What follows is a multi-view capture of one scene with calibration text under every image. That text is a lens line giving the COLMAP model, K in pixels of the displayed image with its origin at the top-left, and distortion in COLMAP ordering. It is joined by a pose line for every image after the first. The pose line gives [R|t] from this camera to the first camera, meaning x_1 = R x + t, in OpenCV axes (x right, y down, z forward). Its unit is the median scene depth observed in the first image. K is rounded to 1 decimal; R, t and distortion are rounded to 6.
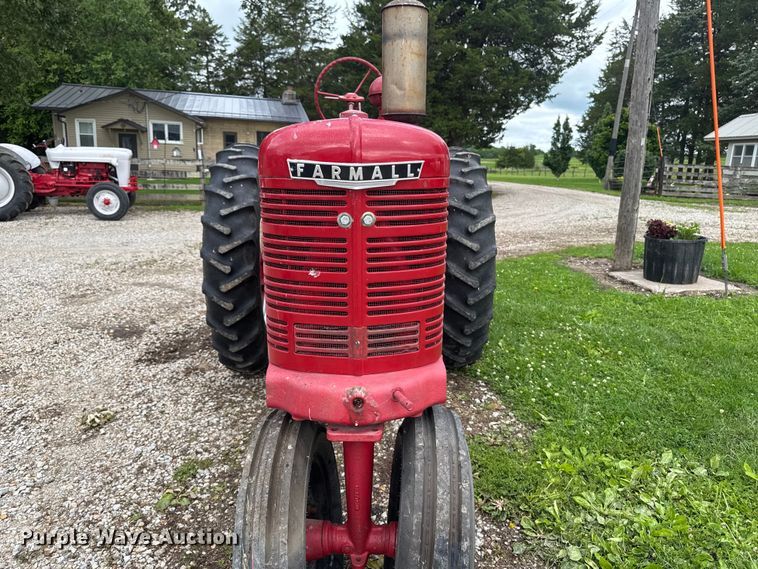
lens RADIAL K [[538.8, 0, 379.0], [0, 538.8, 284.5], [0, 0, 1]] dist [0.044321, -0.050866]
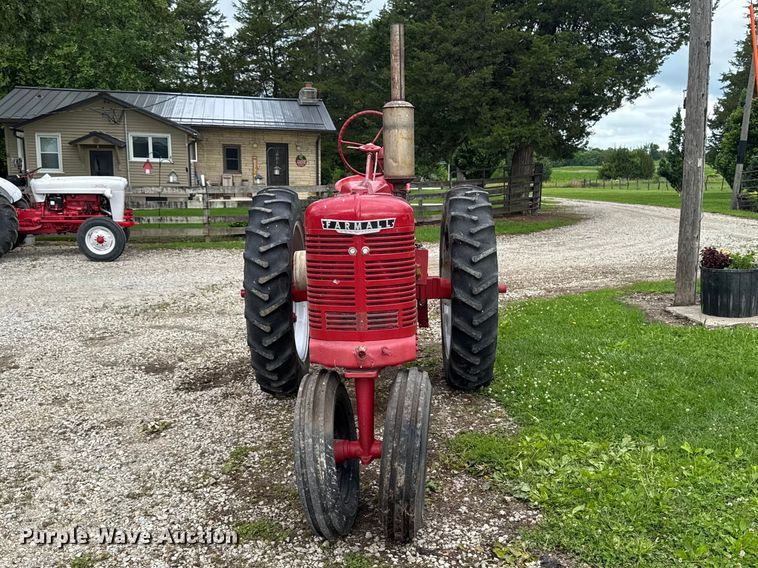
lens RADIAL K [[761.9, 0, 394.1], [0, 761.9, 323.1], [0, 0, 1]] dist [0.121790, -0.206245]
pose [[0.998442, -0.013995, -0.054014, 0.029812], [0.012222, 0.999380, -0.033024, 0.029442], [0.054443, 0.032312, 0.997994, -0.218679]]
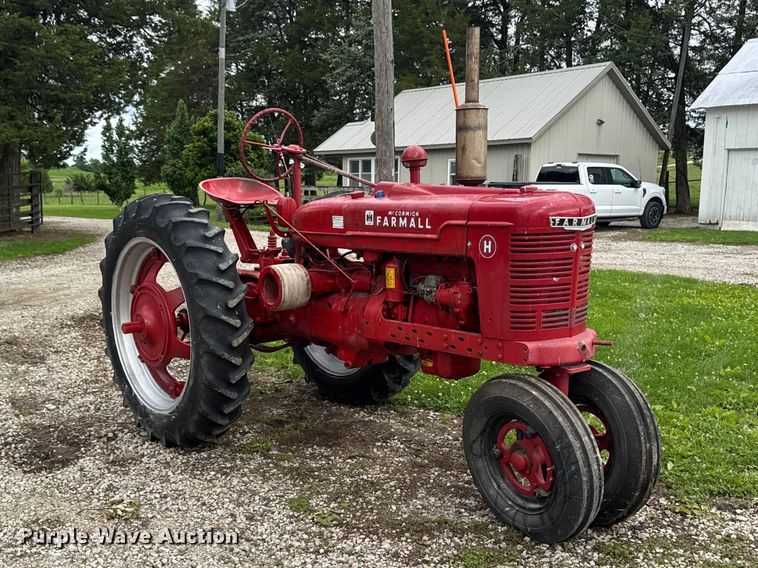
lens RADIAL K [[863.6, 0, 355.8], [0, 863.6, 314.6], [0, 0, 1]] dist [0.065090, -0.019500]
pose [[0.811791, -0.114850, 0.572543, -0.335829], [0.154675, 0.987738, -0.021173, 0.007785], [-0.563091, 0.105746, 0.819601, -0.139001]]
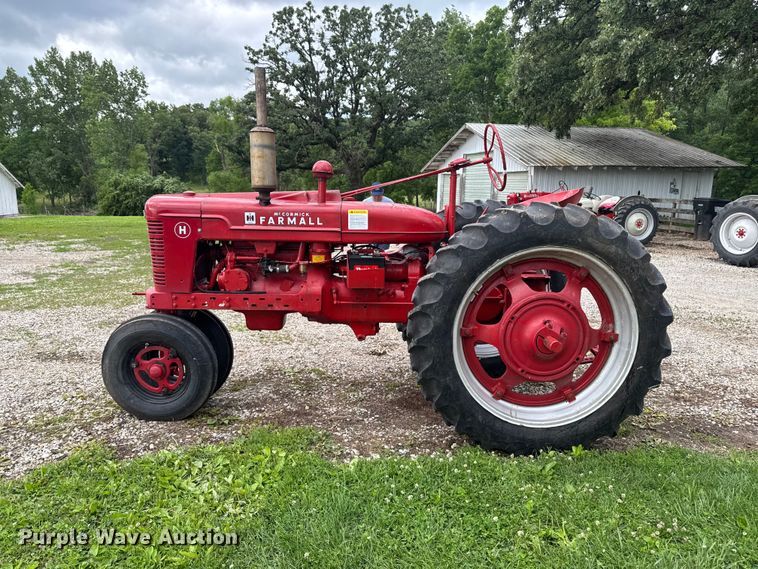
lens RADIAL K [[533.7, 0, 379.0], [0, 533.7, 284.5], [0, 0, 1]] dist [0.054783, -0.063131]
pose [[-0.011678, 0.156079, -0.987675, 0.409699], [-0.238512, 0.958797, 0.154336, -0.082672], [0.971069, 0.237375, 0.026030, 0.314540]]
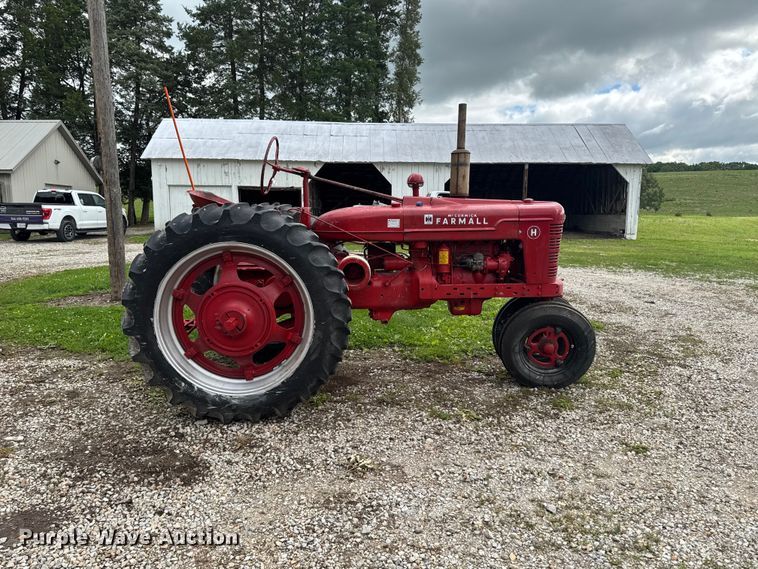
lens RADIAL K [[535.5, 0, 379.7], [0, 535.5, 289.2], [0, 0, 1]] dist [0.052887, -0.058240]
pose [[0.027772, -0.175450, 0.984097, -0.508679], [0.224370, 0.960451, 0.164902, -0.084105], [-0.974108, 0.216222, 0.066040, 0.279968]]
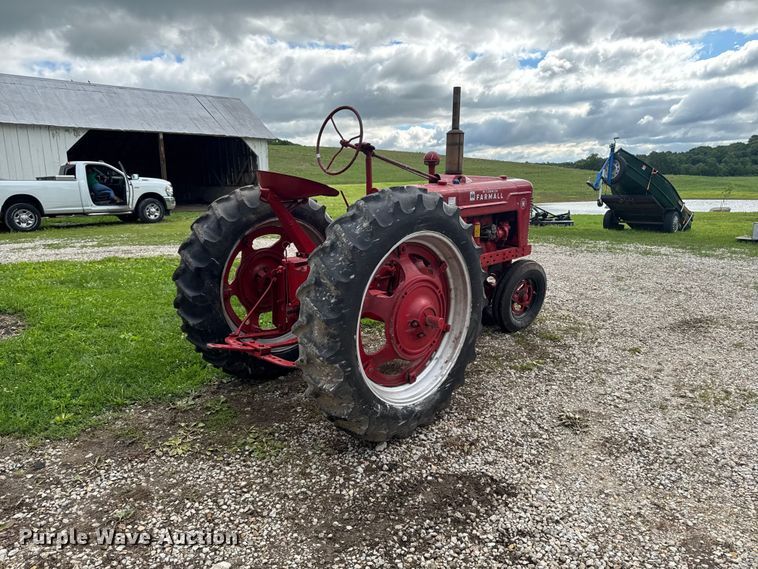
lens RADIAL K [[542.0, 0, 383.1], [0, 542.0, 285.5], [0, 0, 1]] dist [0.053687, -0.050793]
pose [[-0.683337, -0.158544, 0.712681, -0.355347], [0.164093, 0.917813, 0.361516, -0.175640], [-0.711424, 0.363983, -0.601159, 0.648203]]
